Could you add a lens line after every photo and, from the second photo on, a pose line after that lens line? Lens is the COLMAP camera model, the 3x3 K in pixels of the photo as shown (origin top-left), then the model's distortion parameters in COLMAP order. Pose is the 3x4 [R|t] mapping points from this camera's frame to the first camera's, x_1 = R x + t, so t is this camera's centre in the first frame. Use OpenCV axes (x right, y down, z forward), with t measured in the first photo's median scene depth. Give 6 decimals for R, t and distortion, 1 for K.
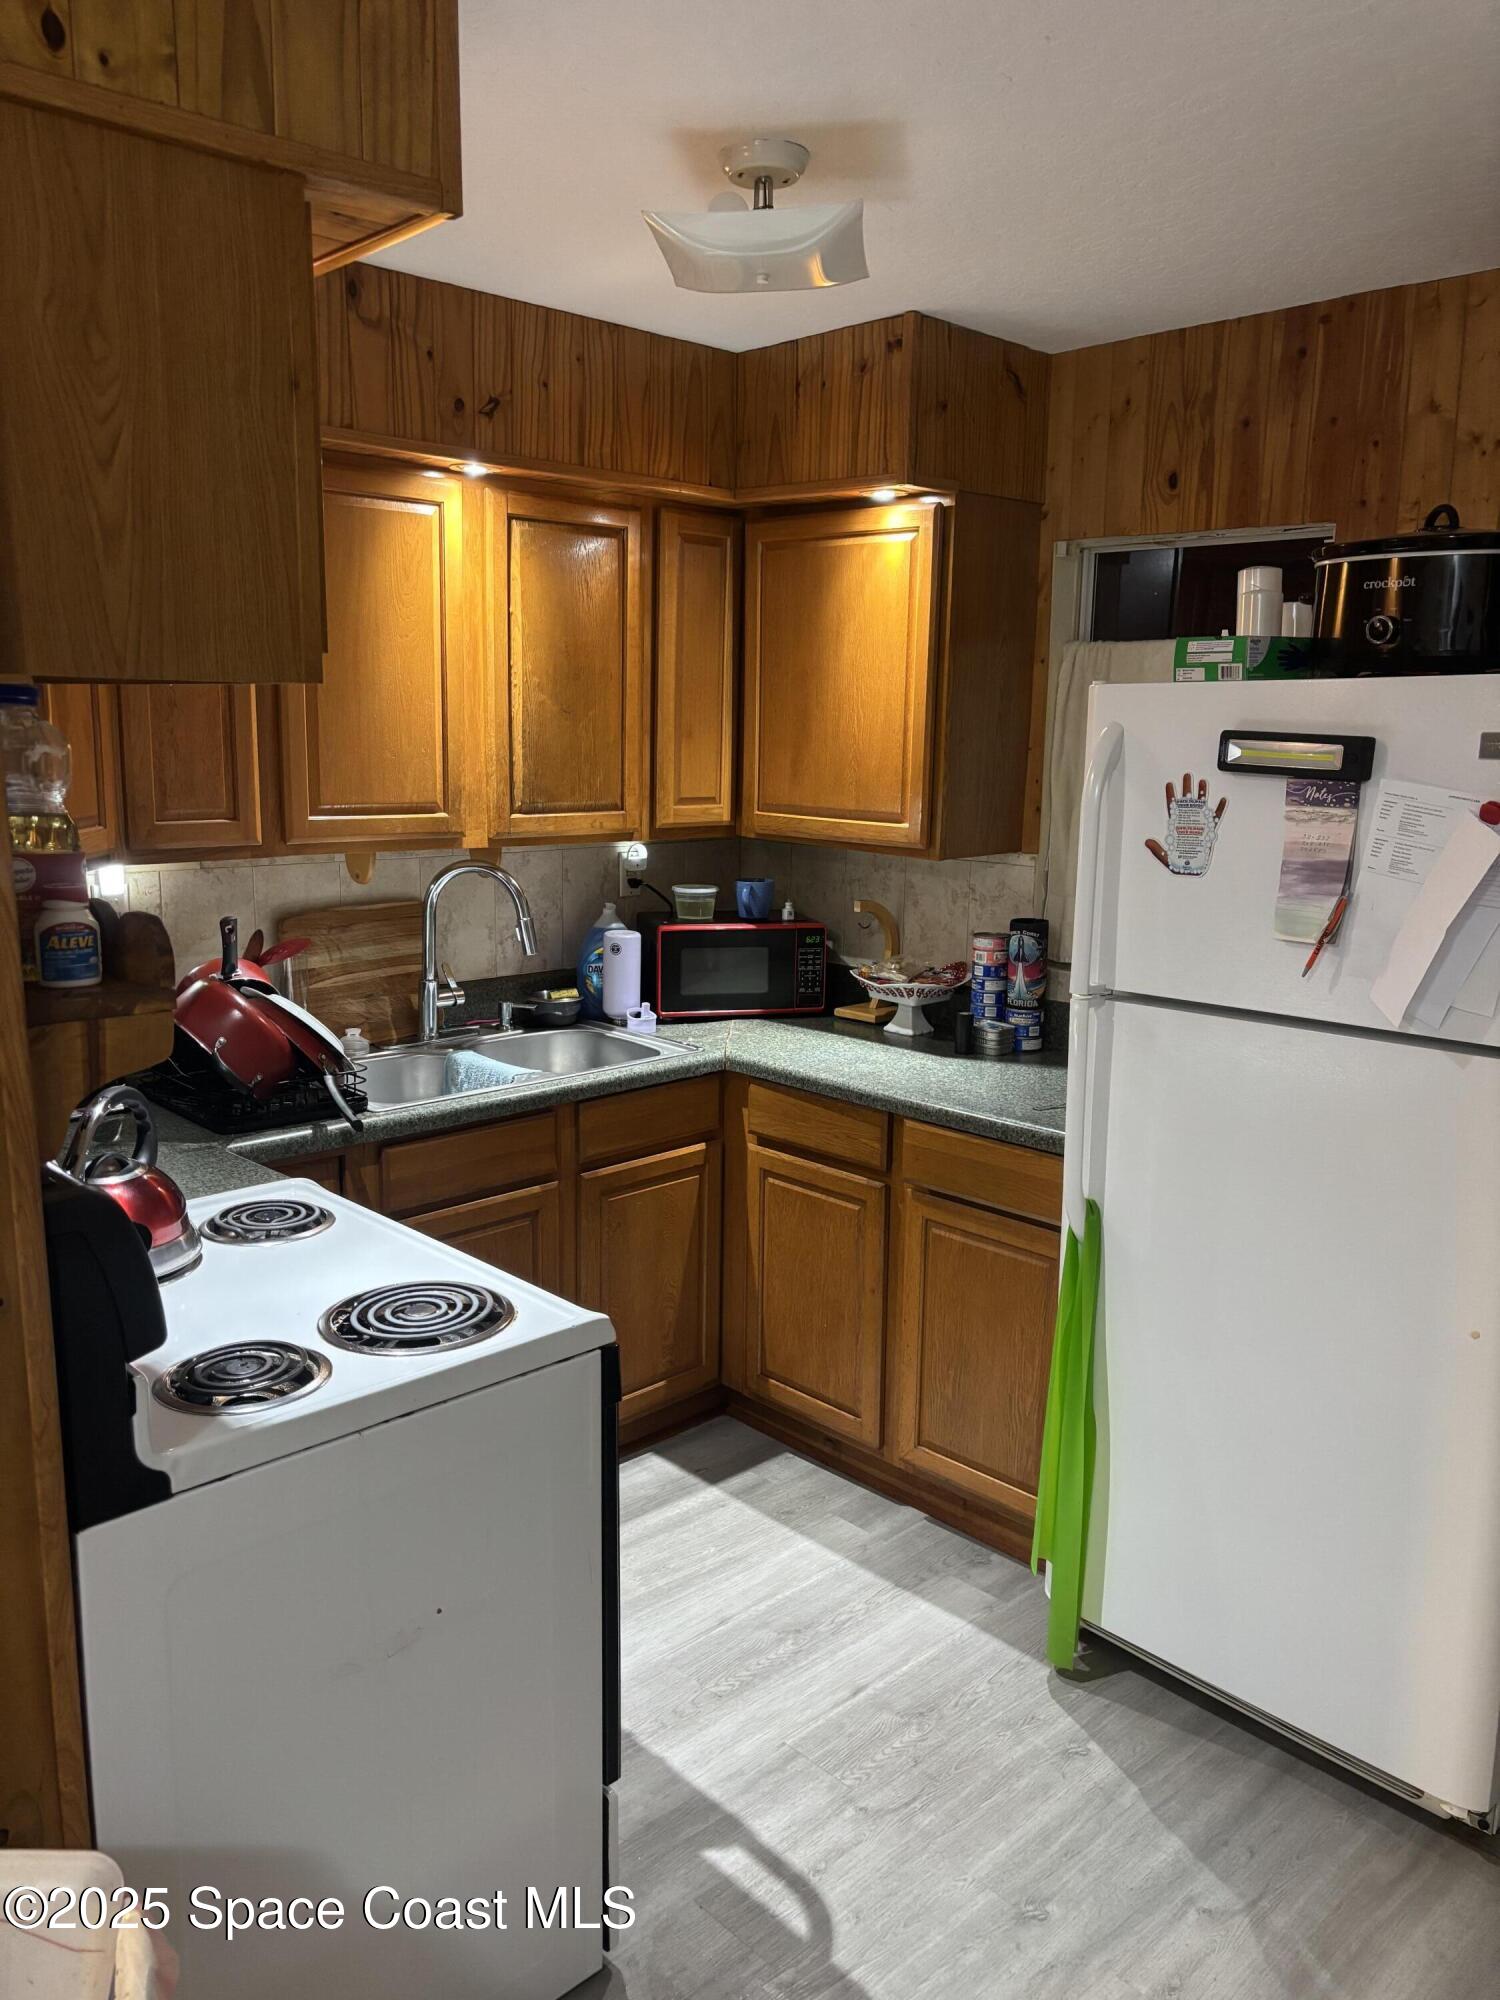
lens RADIAL K [[1521.9, 0, 744.3], [0, 1521.9, 1007.4], [0, 0, 1]] dist [0.062355, -0.060142]
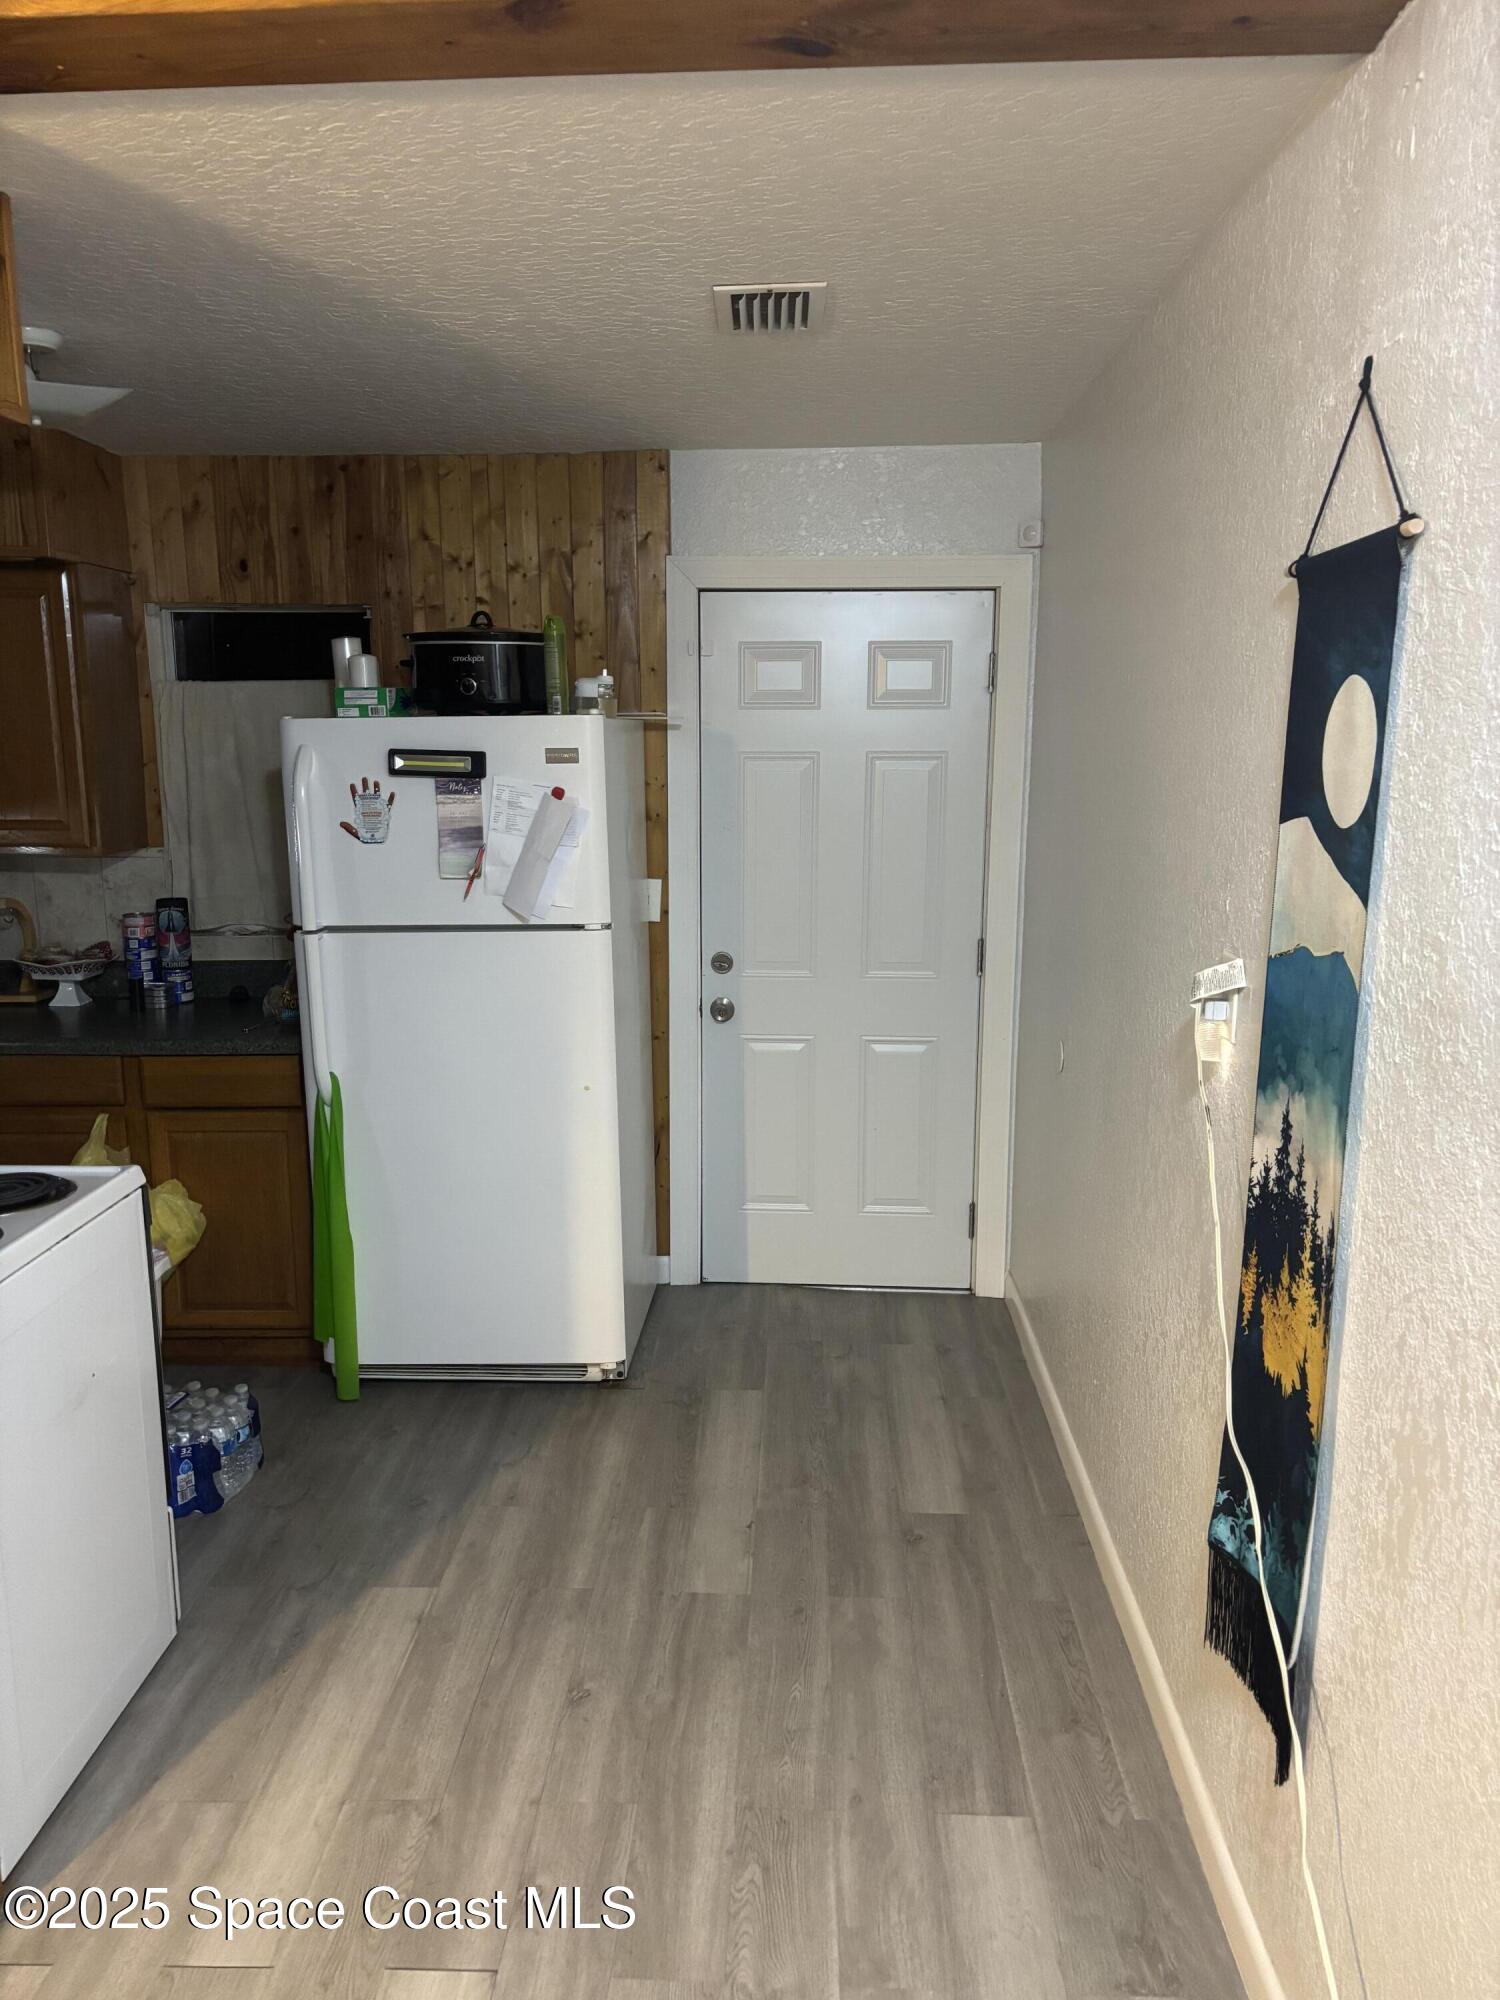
lens RADIAL K [[1521.9, 0, 744.3], [0, 1521.9, 1007.4], [0, 0, 1]] dist [0.062355, -0.060142]
pose [[0.722563, -0.140533, 0.676870, -0.485724], [0.144060, 0.988233, 0.051394, 0.049101], [-0.676129, 0.060375, 0.734306, -0.354668]]
